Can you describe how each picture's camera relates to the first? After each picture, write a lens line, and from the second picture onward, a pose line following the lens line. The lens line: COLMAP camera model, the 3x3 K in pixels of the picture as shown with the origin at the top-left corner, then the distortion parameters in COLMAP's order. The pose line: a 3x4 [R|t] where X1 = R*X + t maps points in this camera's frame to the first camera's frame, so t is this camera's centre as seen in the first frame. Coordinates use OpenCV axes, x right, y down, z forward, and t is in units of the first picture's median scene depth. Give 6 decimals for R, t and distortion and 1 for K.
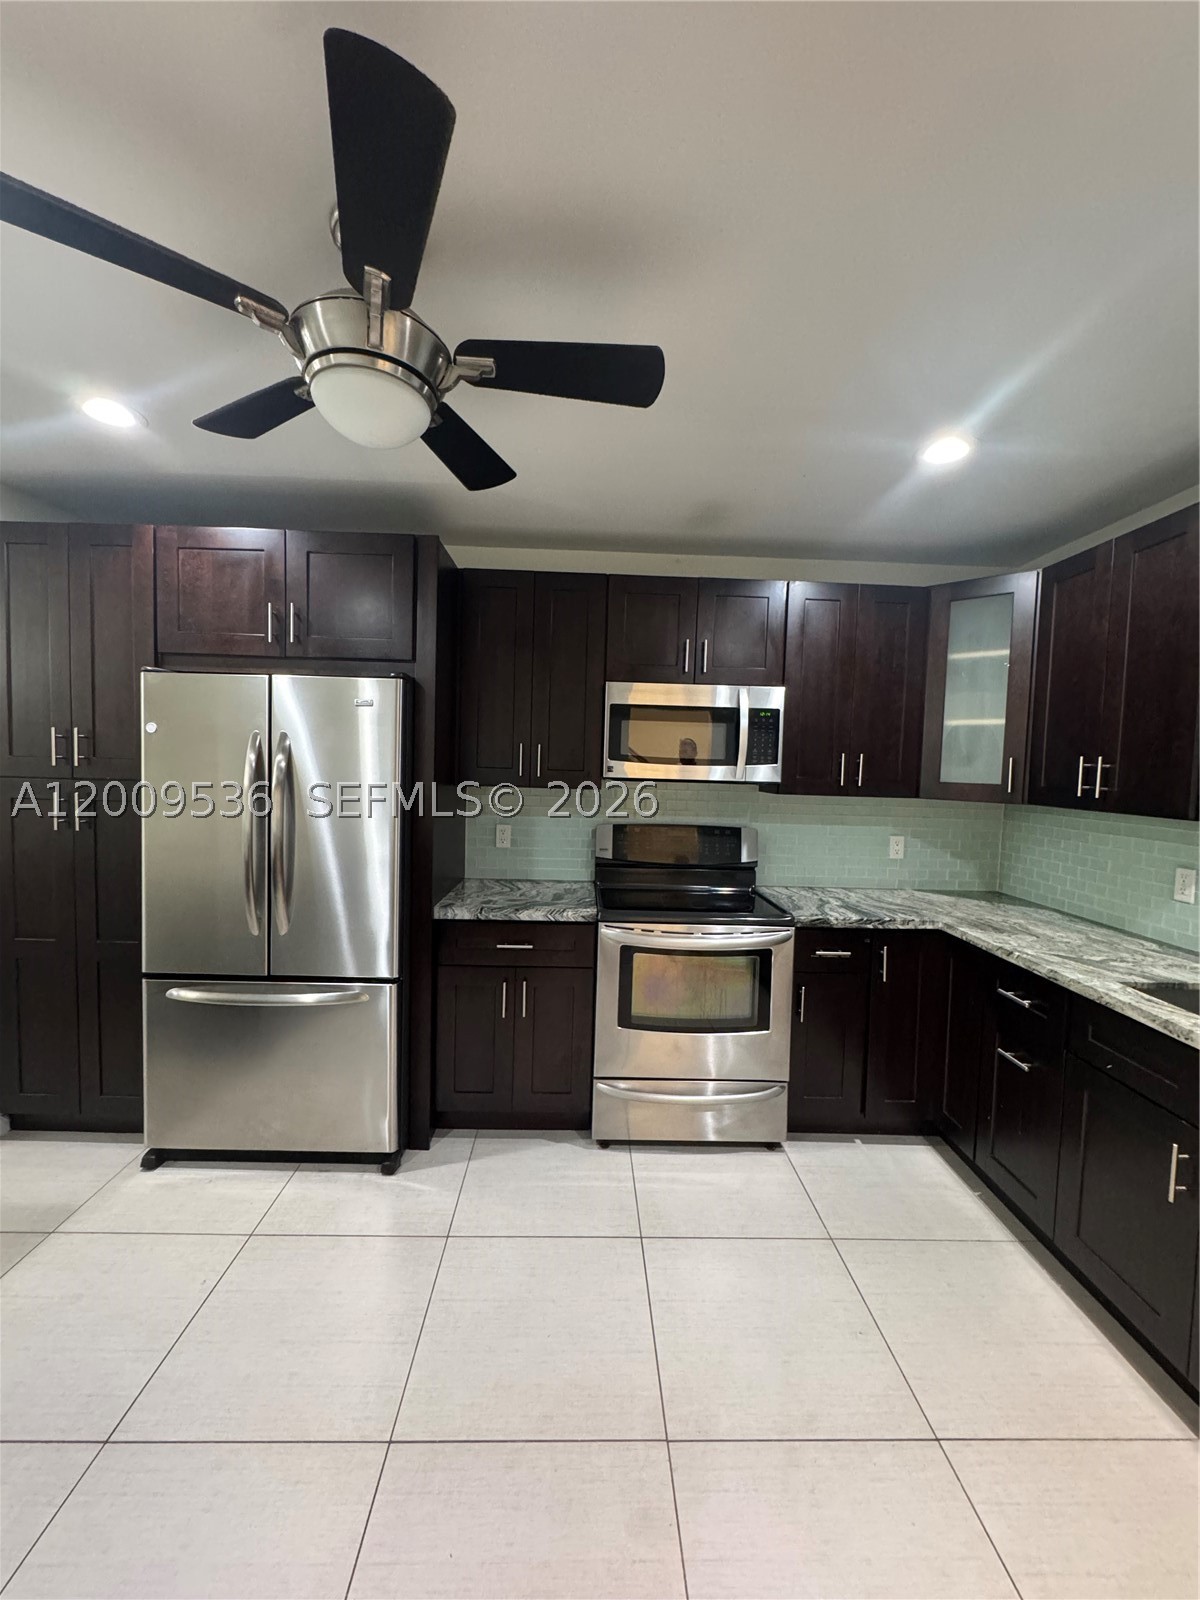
lens RADIAL K [[637.2, 0, 600.0], [0, 637.2, 800.0], [0, 0, 1]] dist [-0.000486, 0.000276]
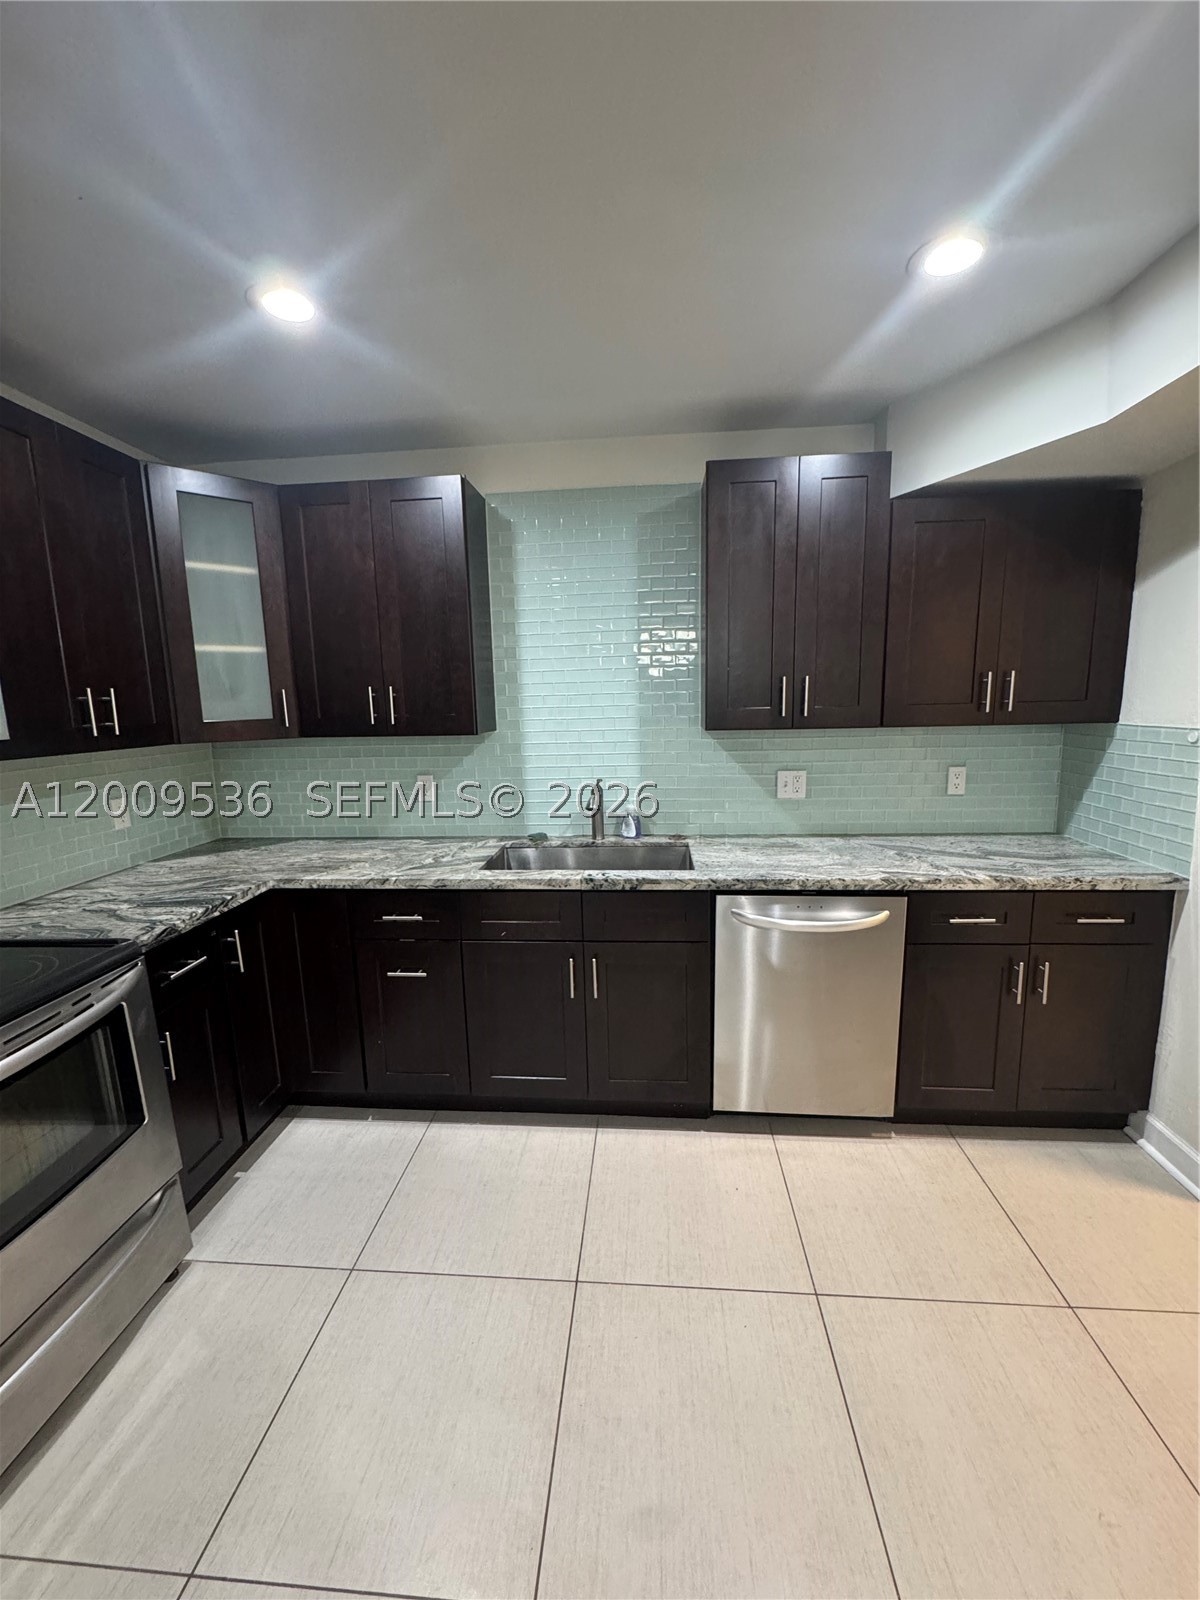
lens RADIAL K [[637.2, 0, 600.0], [0, 637.2, 800.0], [0, 0, 1]] dist [-0.000486, 0.000276]
pose [[0.113348, -0.186663, 0.975863, -0.253644], [0.082669, 0.980559, 0.177959, -0.036057], [-0.990110, 0.060503, 0.126576, 0.439392]]
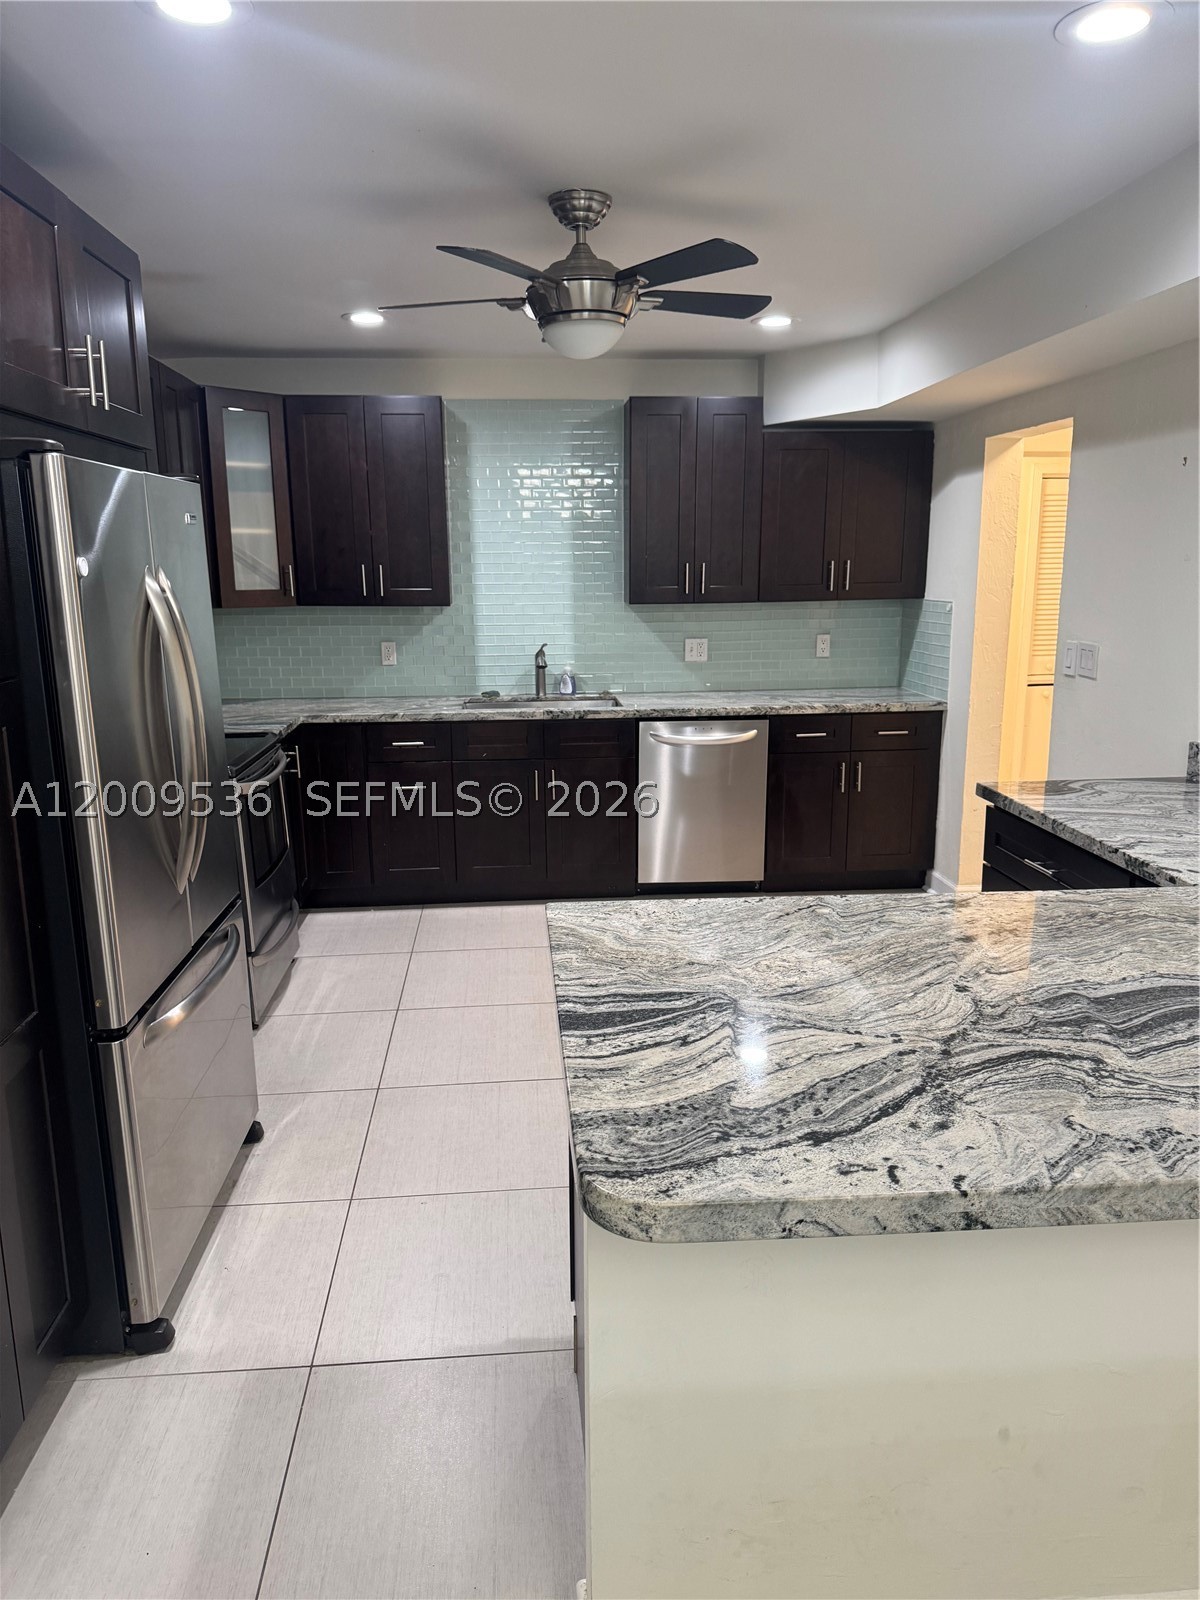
lens RADIAL K [[1103.1, 0, 586.1], [0, 1103.1, 797.3], [0, 0, 1]] dist [0.132636, -0.000753]
pose [[-0.039050, -0.236213, 0.970916, -1.465591], [0.064030, 0.969069, 0.238339, -0.110707], [-0.997184, 0.071475, -0.022717, 0.557548]]
